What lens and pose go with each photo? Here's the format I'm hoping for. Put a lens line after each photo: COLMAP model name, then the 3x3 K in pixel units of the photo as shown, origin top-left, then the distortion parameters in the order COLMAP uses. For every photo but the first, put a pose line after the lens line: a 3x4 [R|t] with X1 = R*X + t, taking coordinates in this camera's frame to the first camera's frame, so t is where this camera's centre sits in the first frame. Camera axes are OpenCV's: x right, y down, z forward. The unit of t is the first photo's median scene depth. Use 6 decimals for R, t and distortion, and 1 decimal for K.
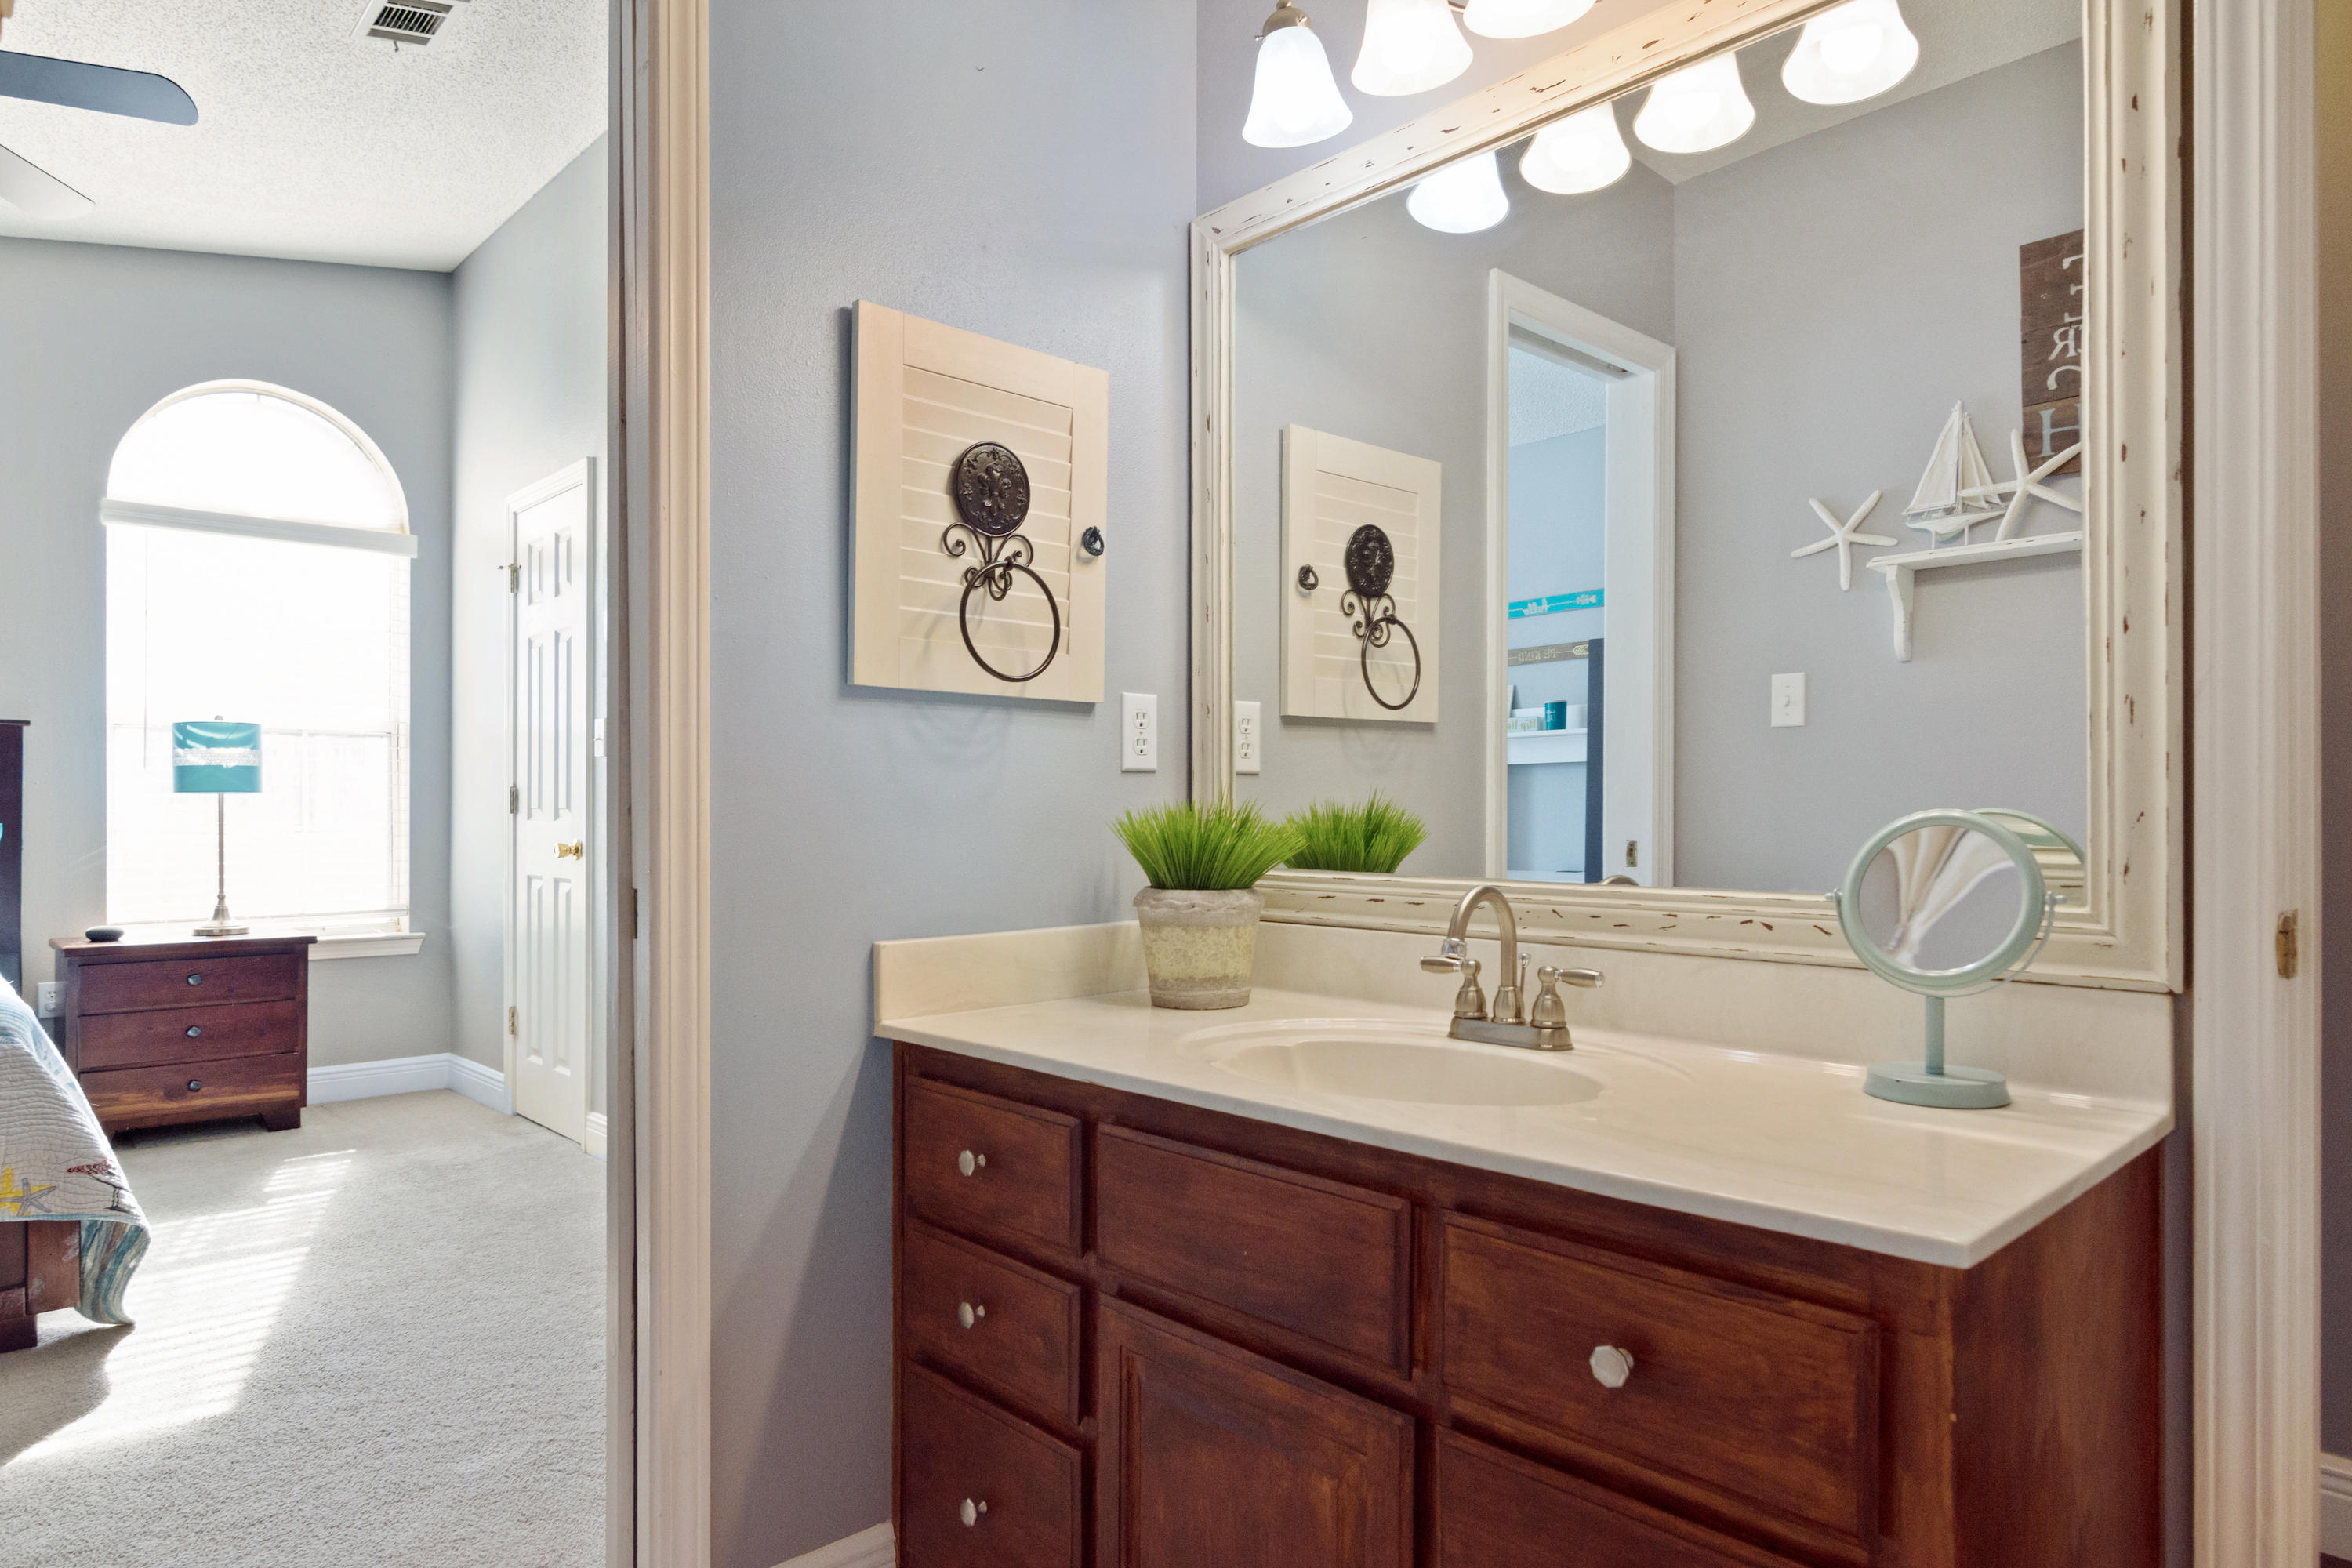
lens RADIAL K [[1407.1, 0, 1176.7], [0, 1407.1, 784.1], [0, 0, 1]] dist [-0.003572, -0.000881]
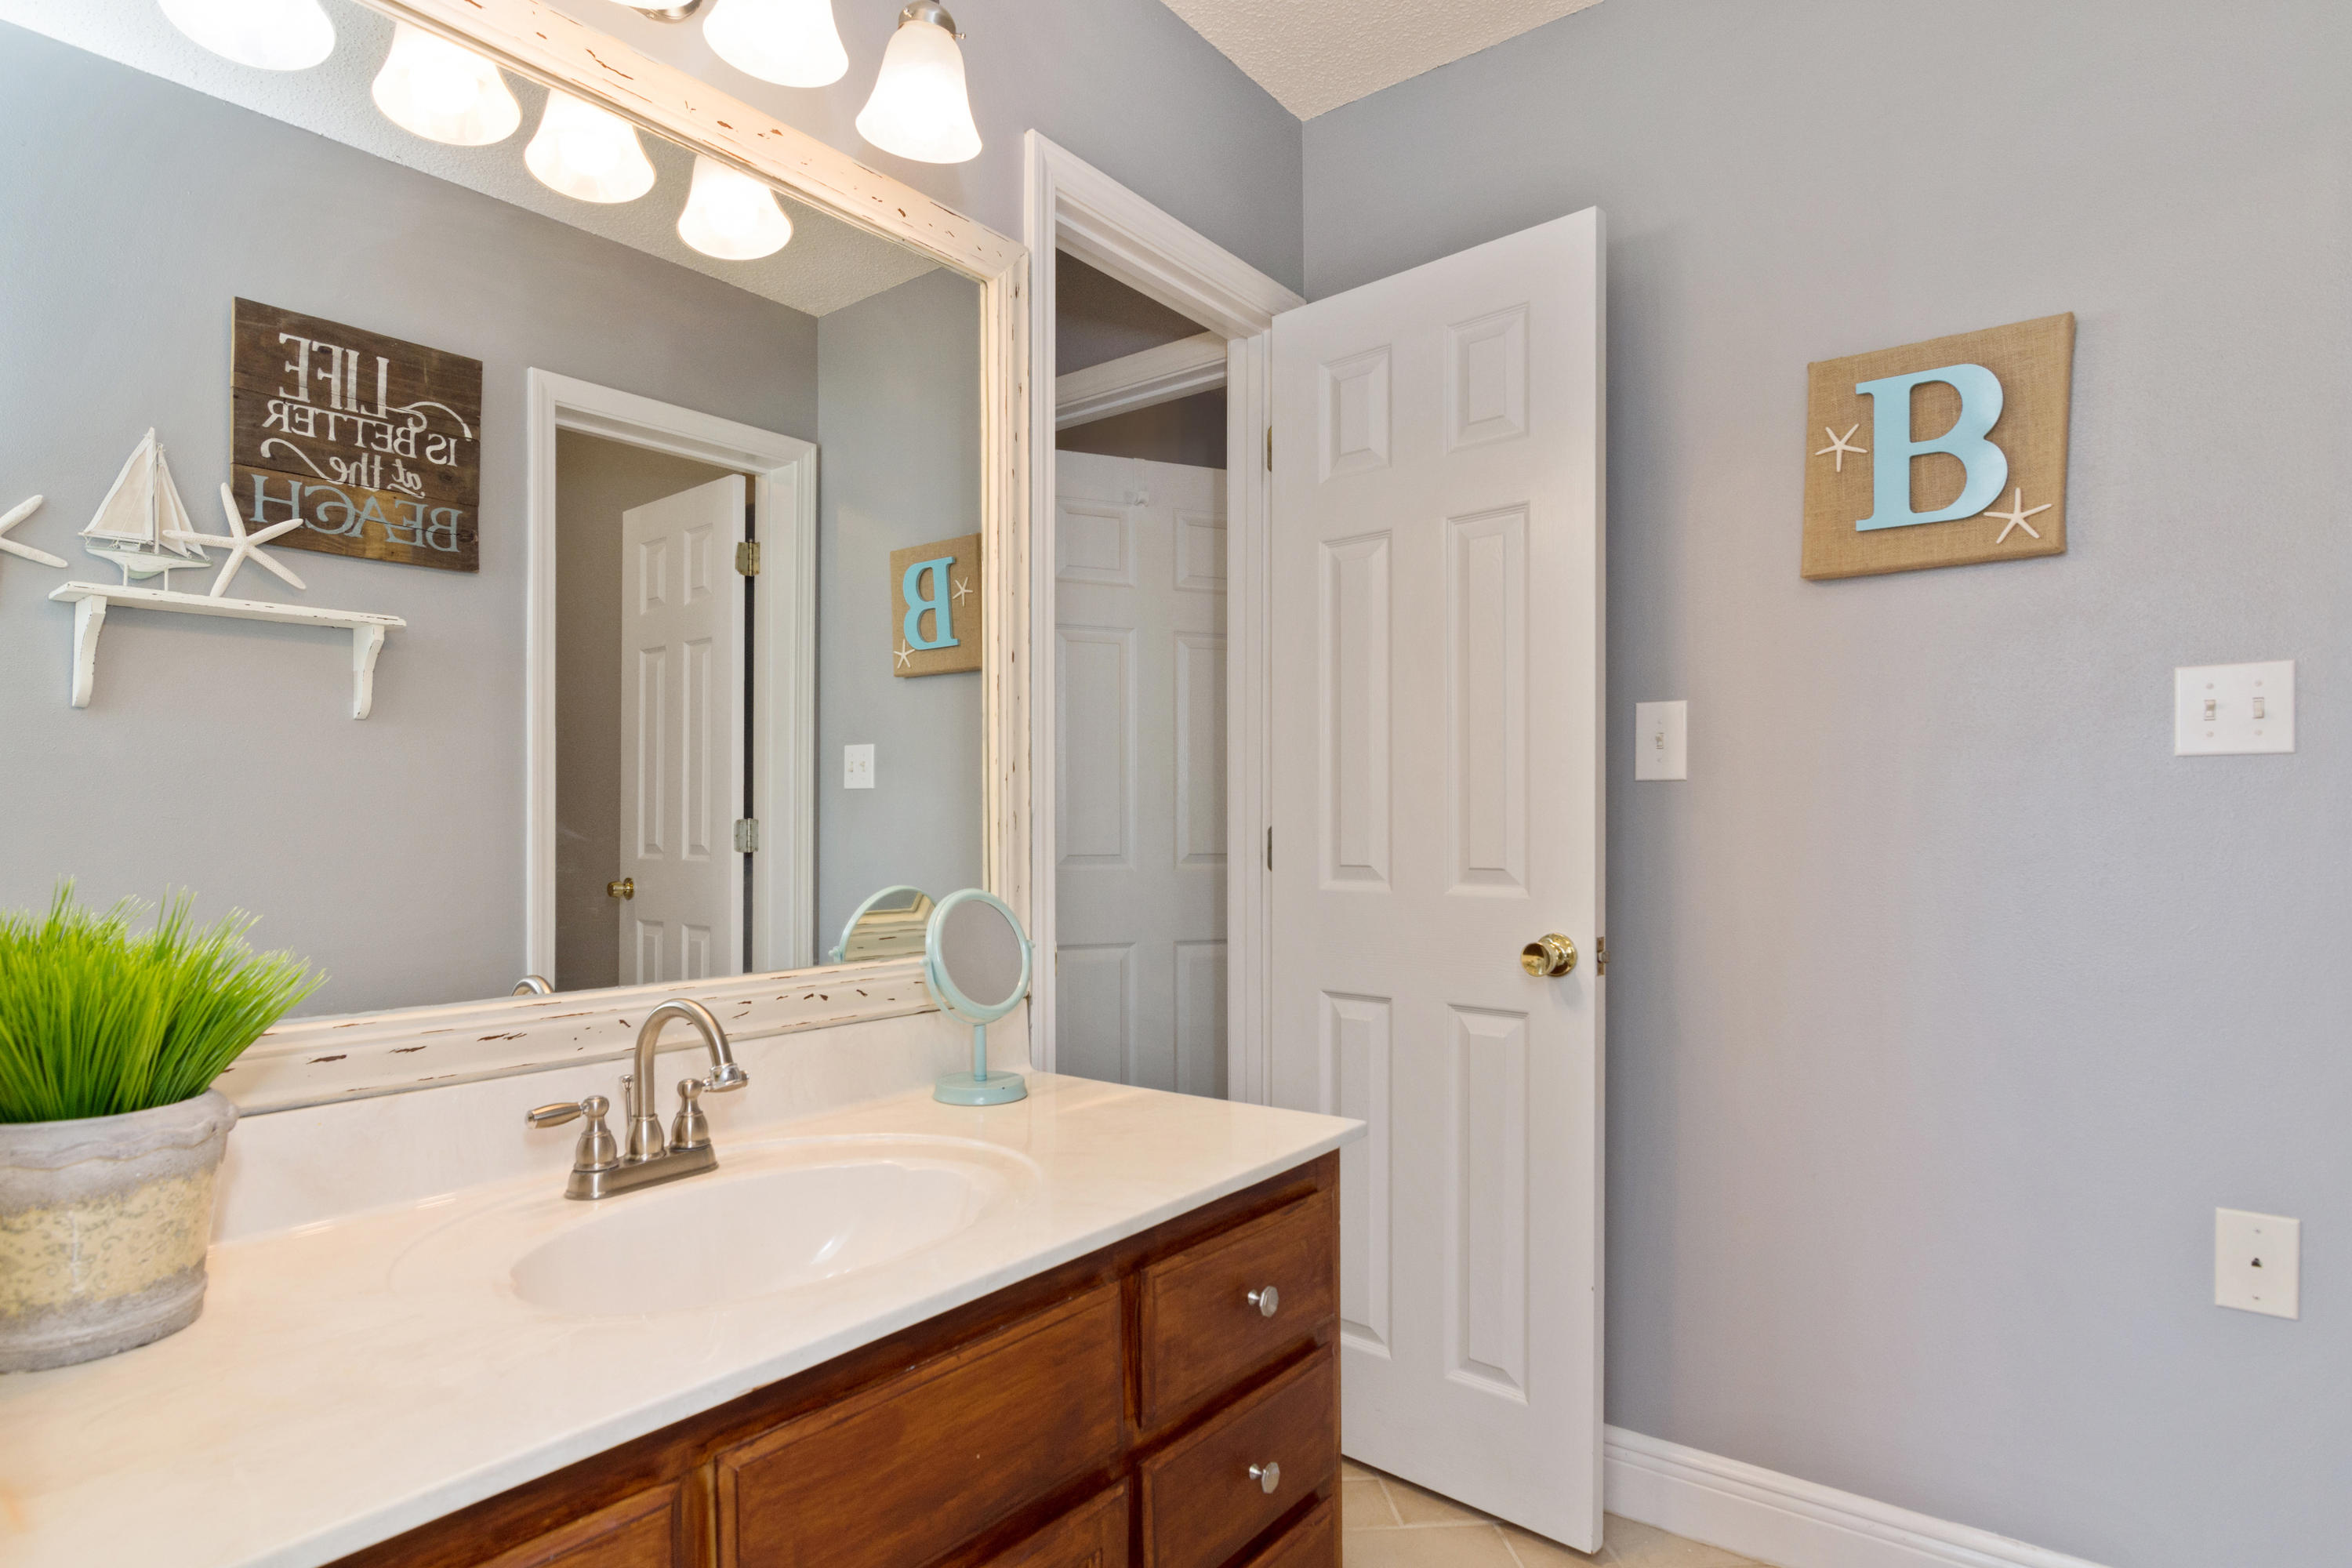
lens RADIAL K [[1192.0, 0, 1203.9], [0, 1192.0, 852.4], [0, 0, 1]] dist [-0.003446, -0.000509]
pose [[-0.142649, -0.013031, 0.989687, -0.313466], [-0.009151, 0.999888, 0.011846, -0.015995], [-0.989731, -0.007367, -0.142753, 0.459104]]
